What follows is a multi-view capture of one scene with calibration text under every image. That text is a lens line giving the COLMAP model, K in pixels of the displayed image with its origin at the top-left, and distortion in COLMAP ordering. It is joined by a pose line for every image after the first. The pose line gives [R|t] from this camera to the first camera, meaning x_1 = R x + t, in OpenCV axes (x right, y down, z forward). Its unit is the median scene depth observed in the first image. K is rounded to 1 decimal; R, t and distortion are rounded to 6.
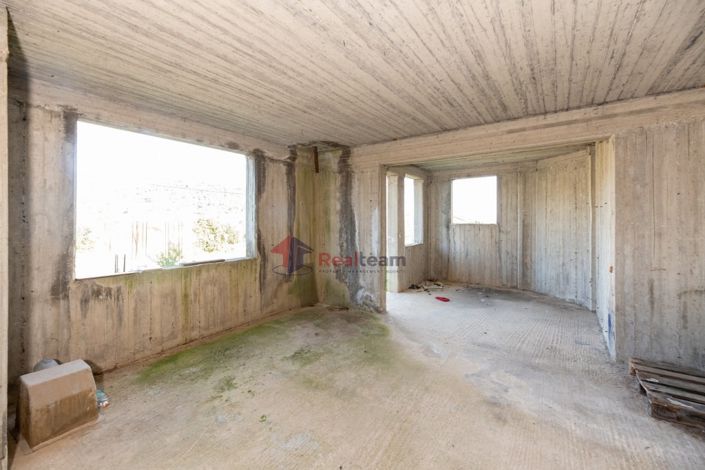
lens RADIAL K [[297.2, 0, 350.9], [0, 297.2, 220.6], [0, 0, 1]] dist [-0.000329, -0.000096]
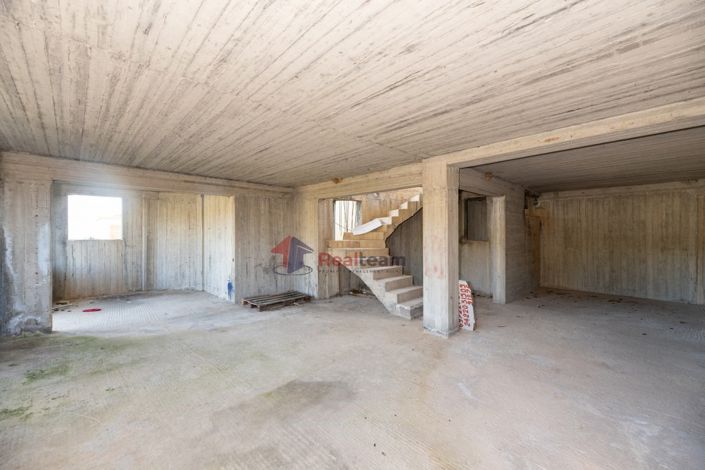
lens RADIAL K [[287.8, 0, 352.5], [0, 287.8, 235.0], [0, 0, 1]] dist [0.001042, 0.000027]
pose [[0.186508, 0.002573, 0.982450, -0.912564], [-0.000096, 0.999997, -0.002601, -0.006717], [-0.982453, 0.000391, 0.186508, -0.191856]]
